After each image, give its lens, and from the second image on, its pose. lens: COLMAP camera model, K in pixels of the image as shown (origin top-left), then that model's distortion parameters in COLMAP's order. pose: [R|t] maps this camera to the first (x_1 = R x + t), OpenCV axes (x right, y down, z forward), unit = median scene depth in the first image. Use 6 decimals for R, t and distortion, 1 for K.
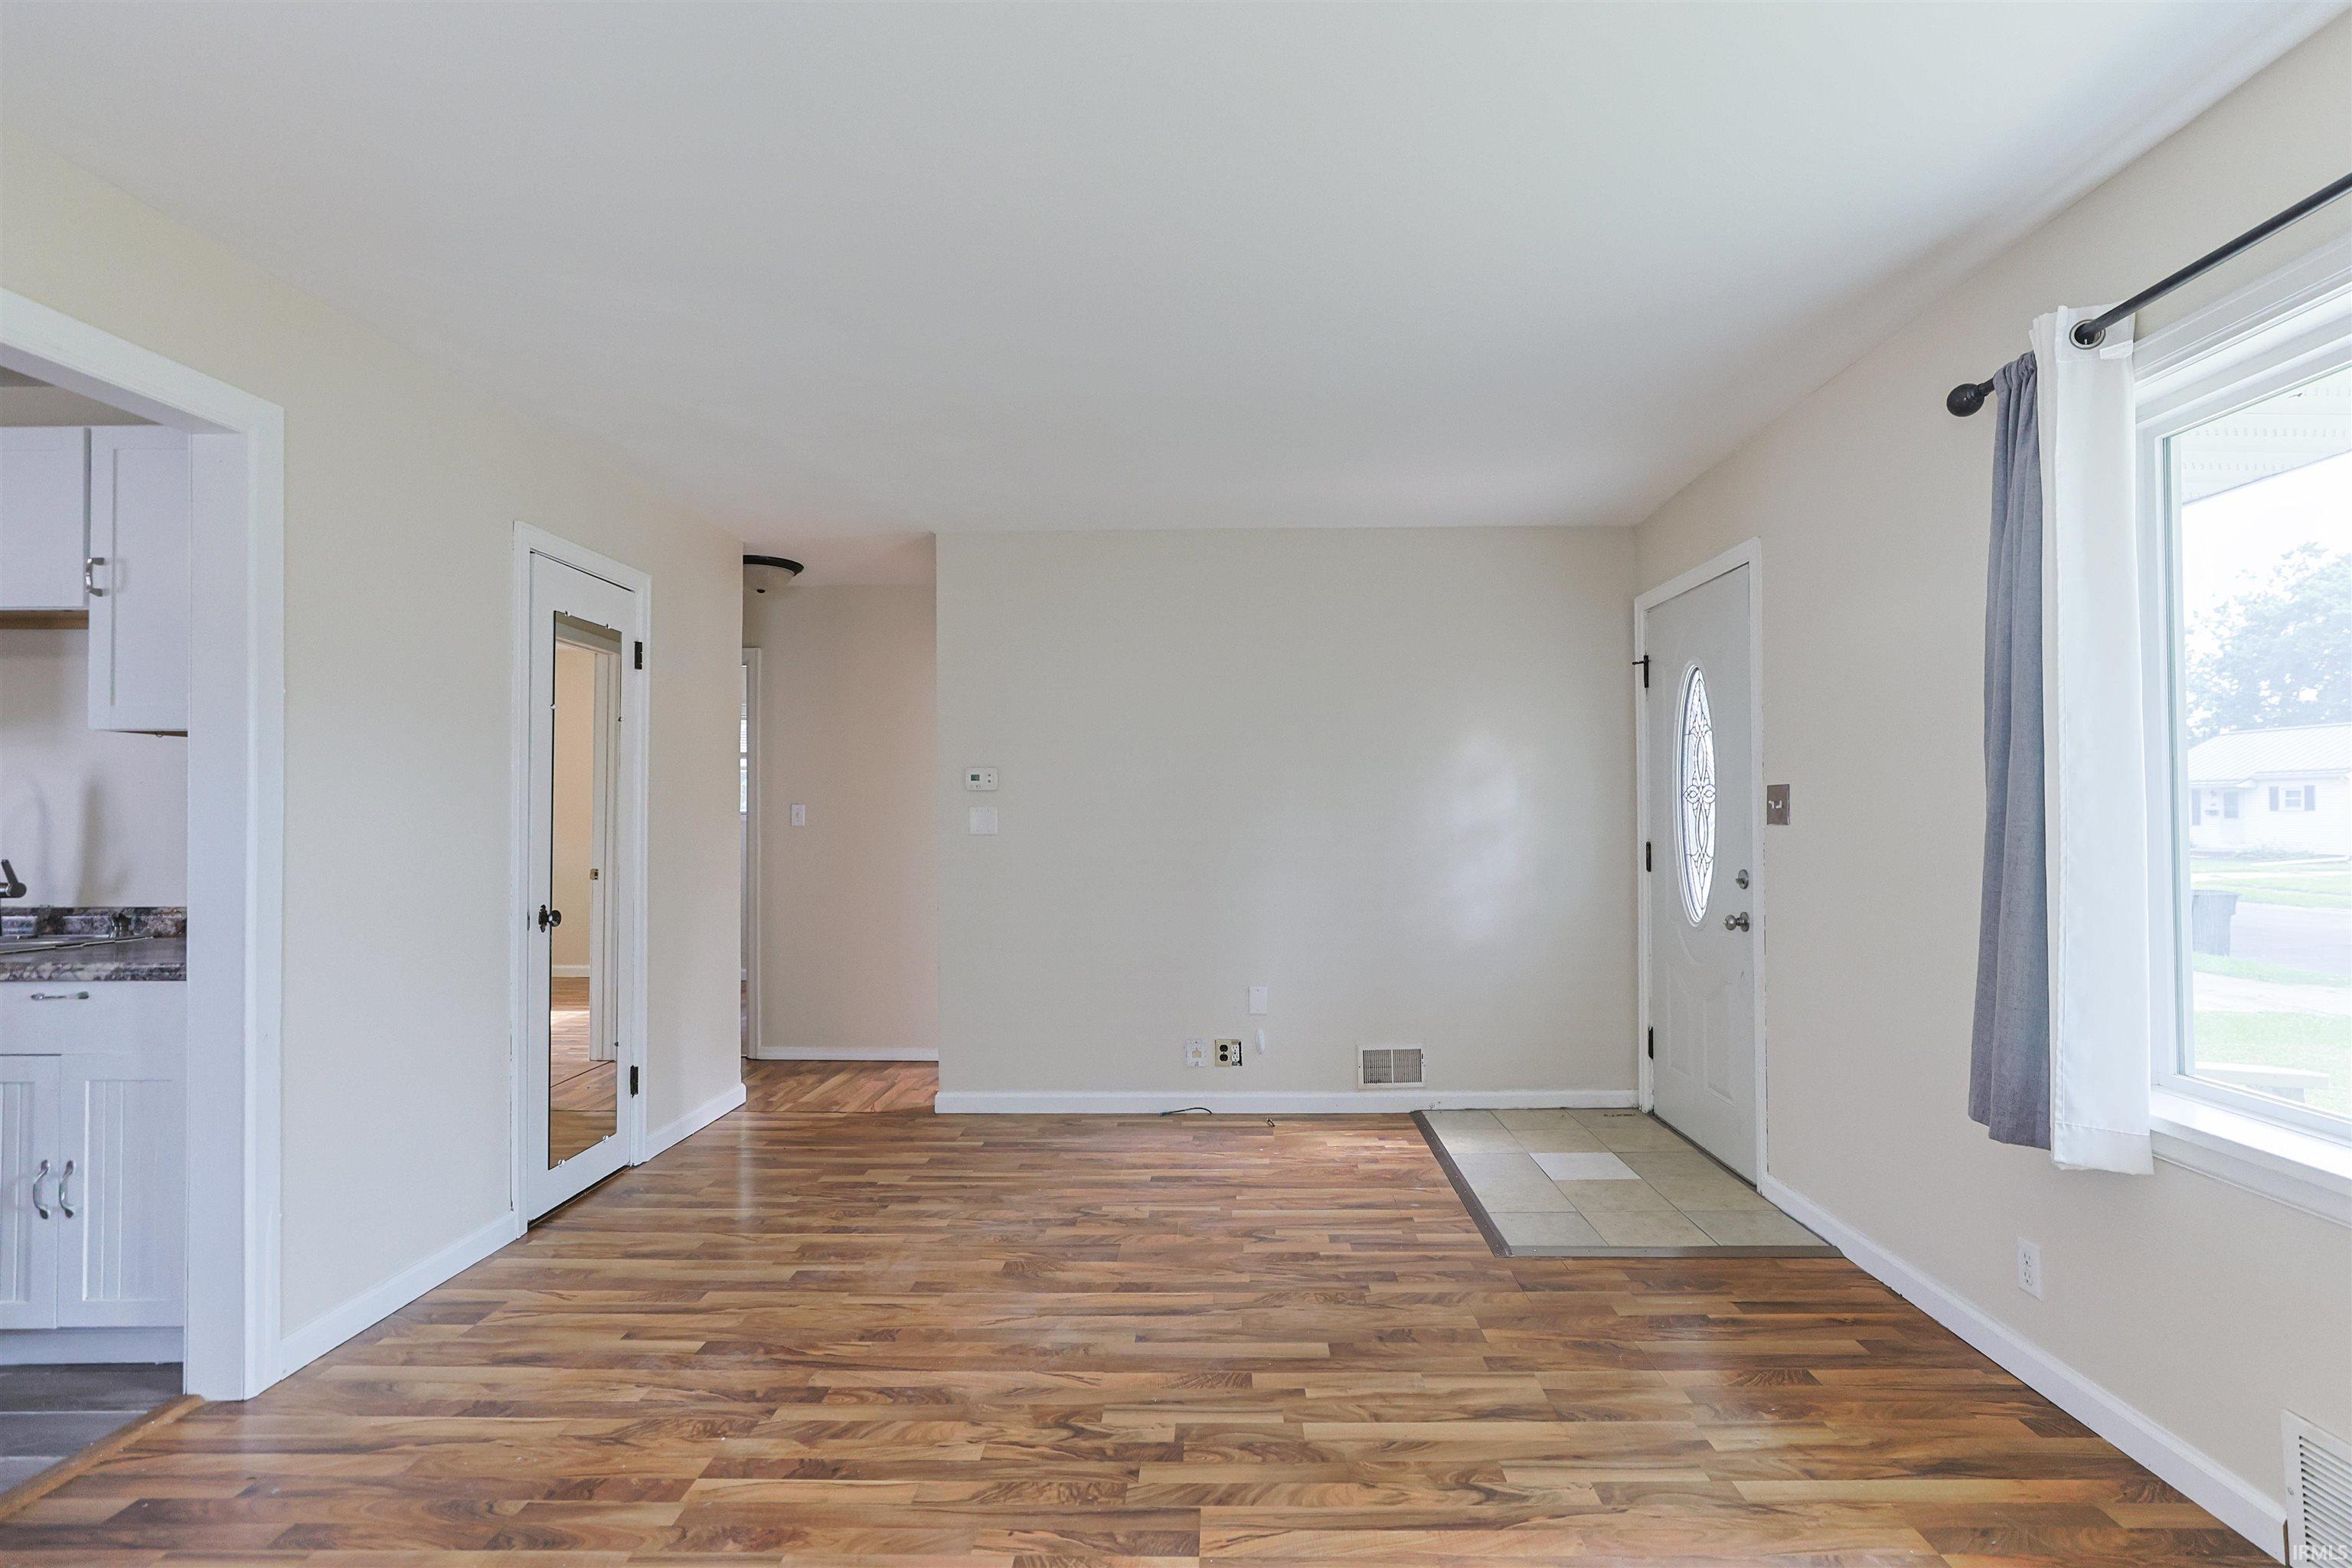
lens RADIAL K [[1180.1, 0, 1176.0], [0, 1180.1, 784.0], [0, 0, 1]] dist [-0.021590, 0.014413]
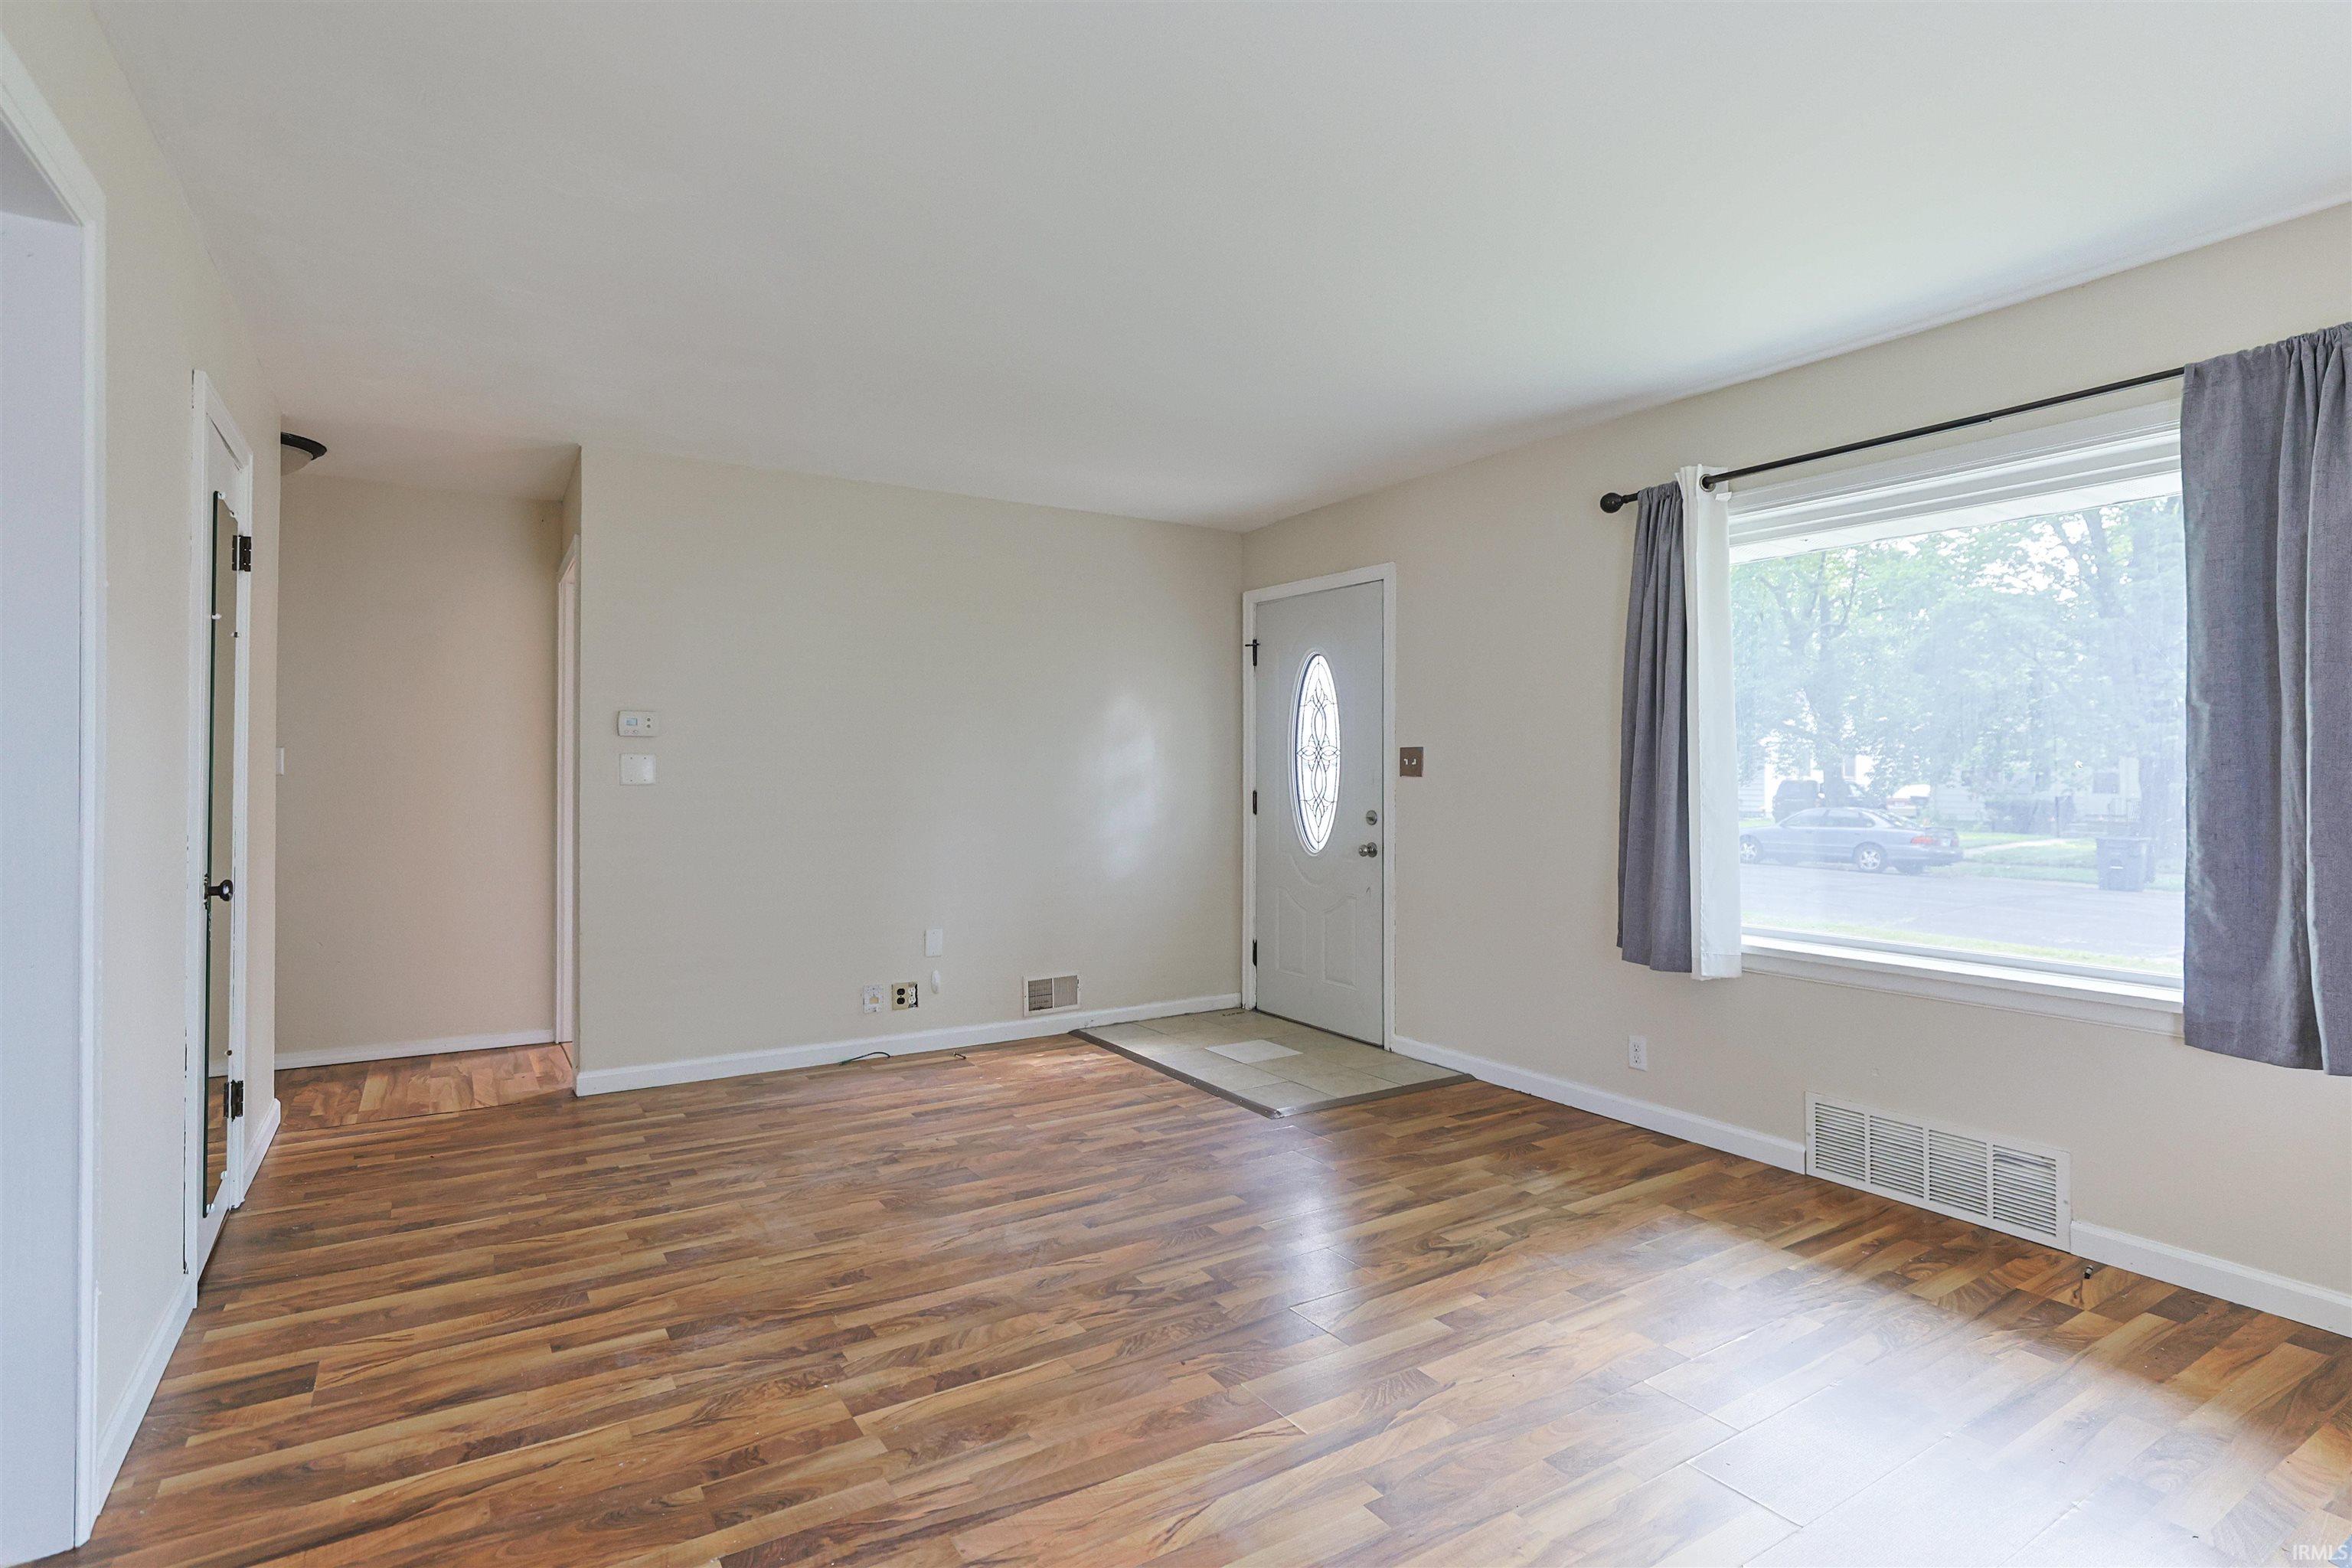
lens RADIAL K [[1190.5, 0, 1178.6], [0, 1190.5, 759.0], [0, 0, 1]] dist [-0.025011, 0.015857]
pose [[0.834631, 0.009917, 0.550721, -0.521374], [-0.020596, 0.999701, 0.013211, 0.001518], [-0.550425, -0.022369, 0.834585, 0.000138]]
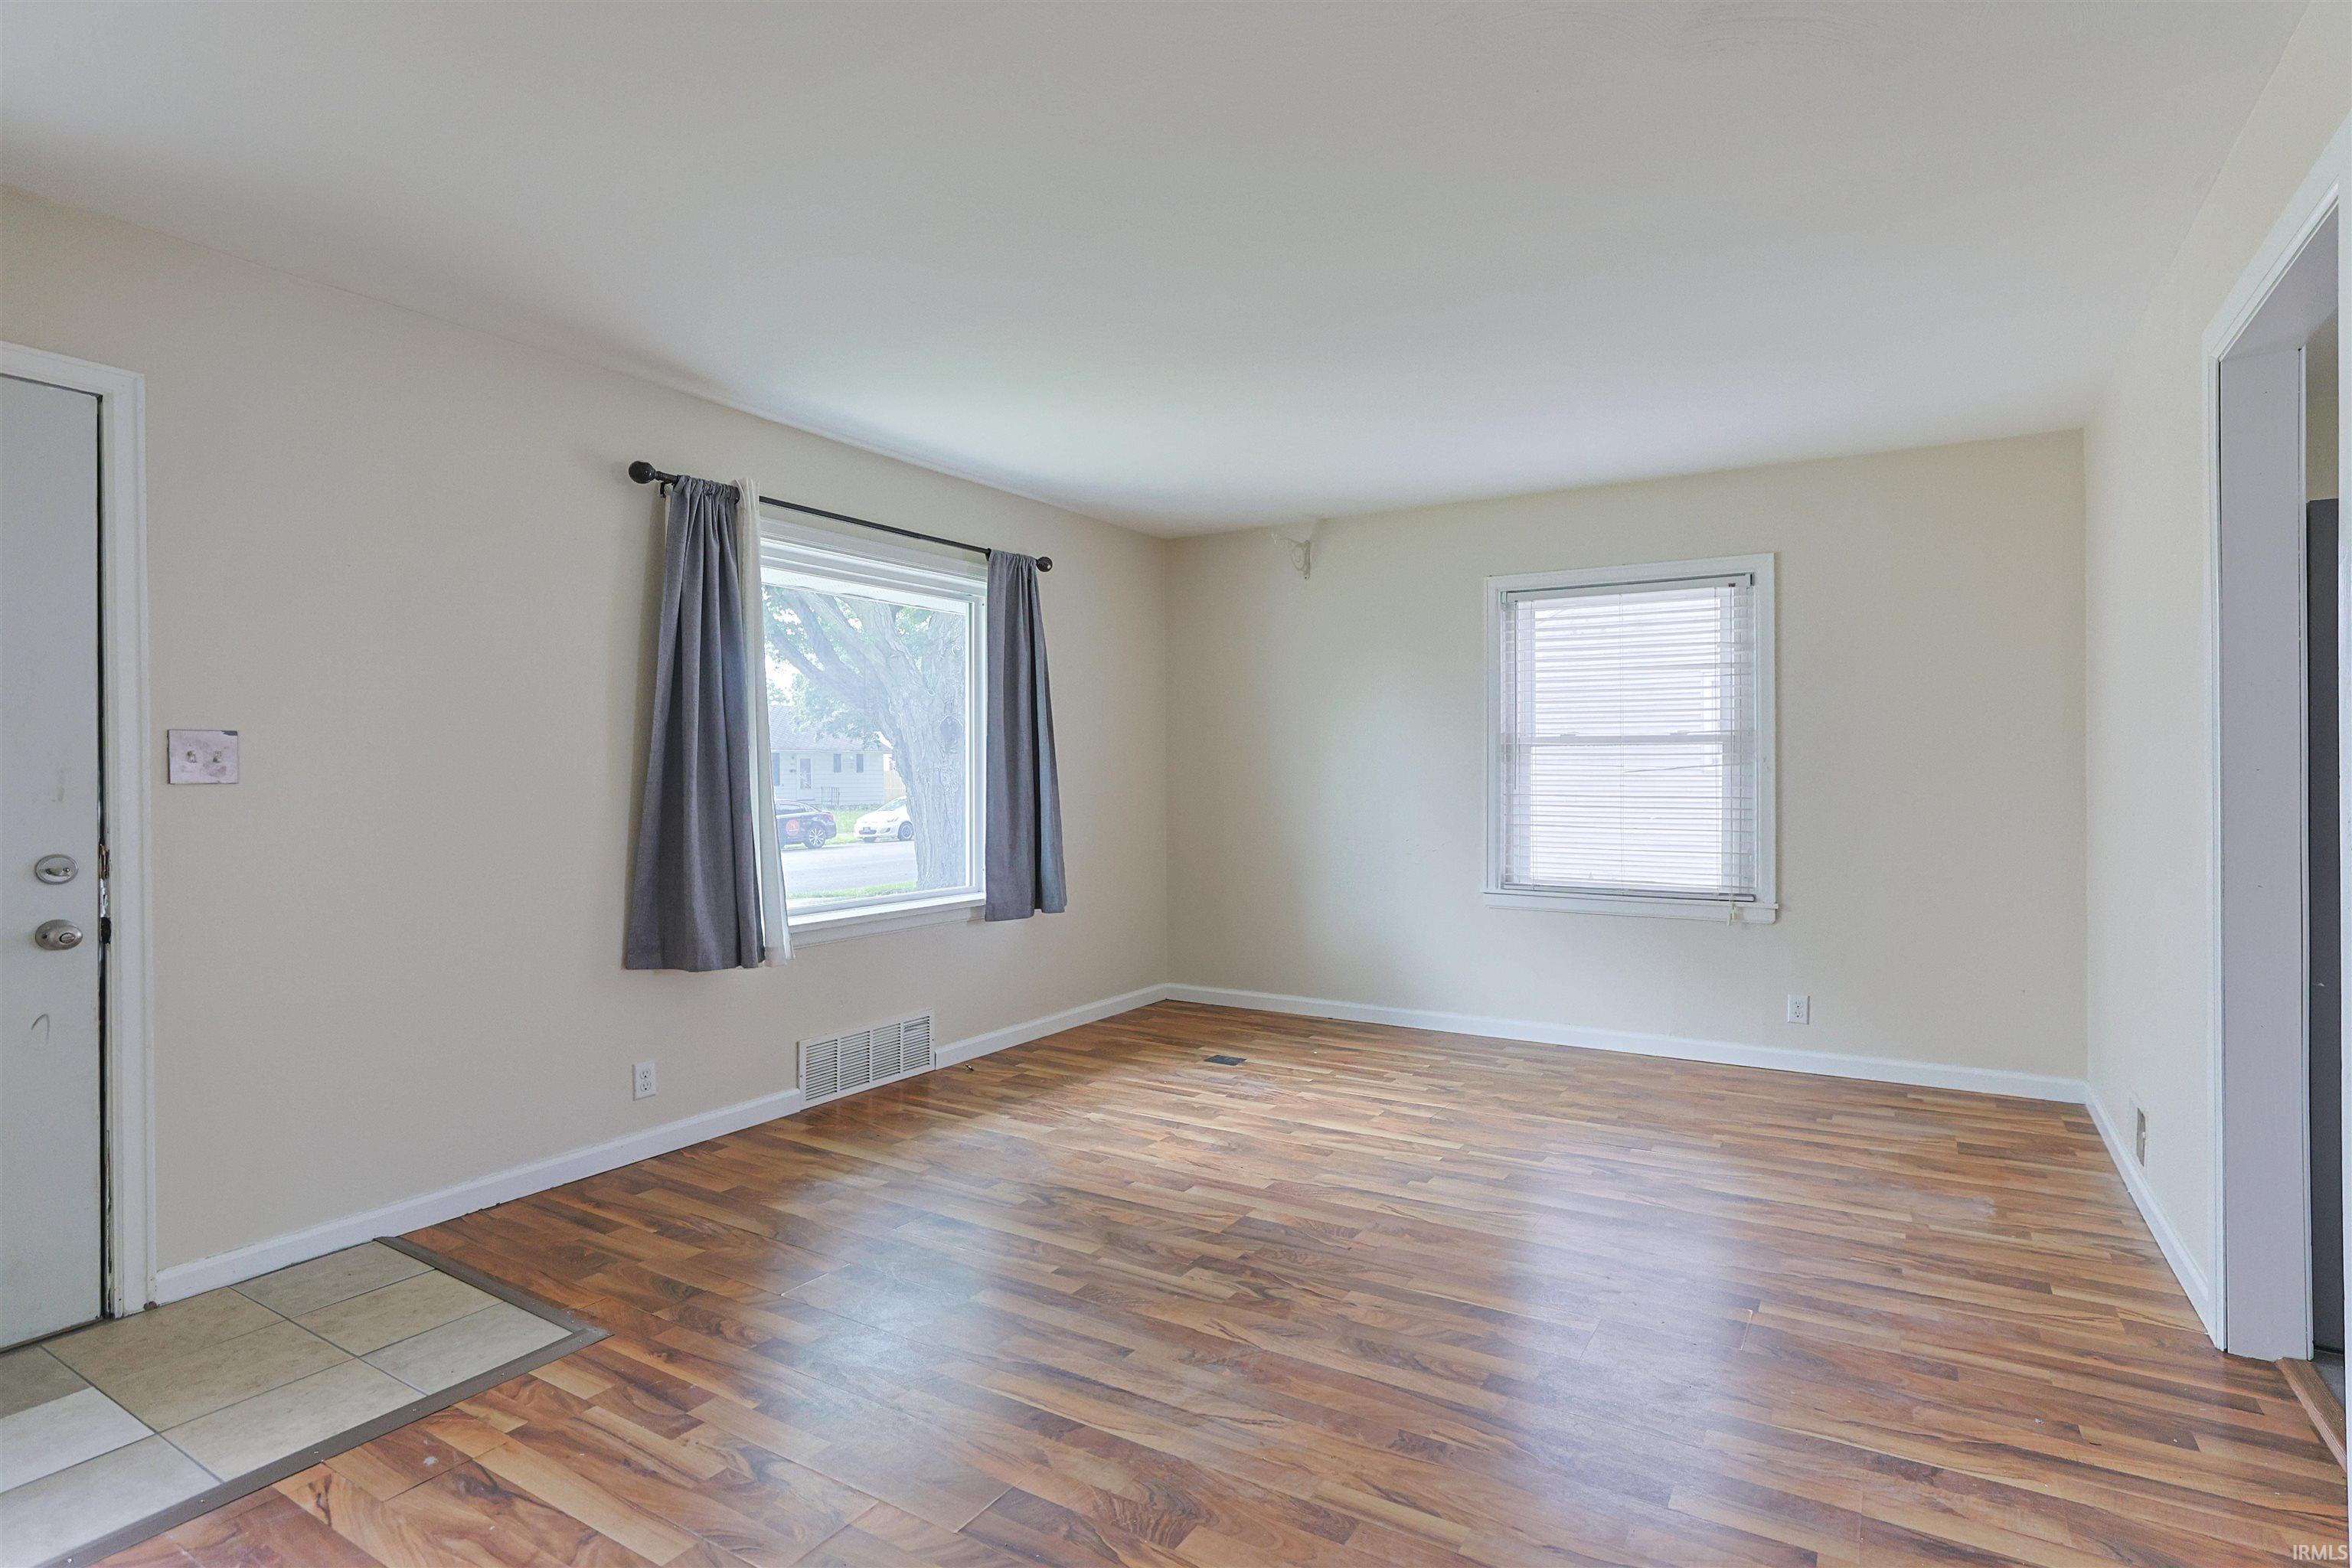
lens RADIAL K [[1190.5, 0, 1178.6], [0, 1190.5, 759.0], [0, 0, 1]] dist [-0.025011, 0.015857]
pose [[-0.862897, 0.012858, 0.505217, -0.460382], [-0.006071, 0.999340, -0.035803, 0.044615], [-0.505344, -0.033962, -0.862250, 1.555384]]
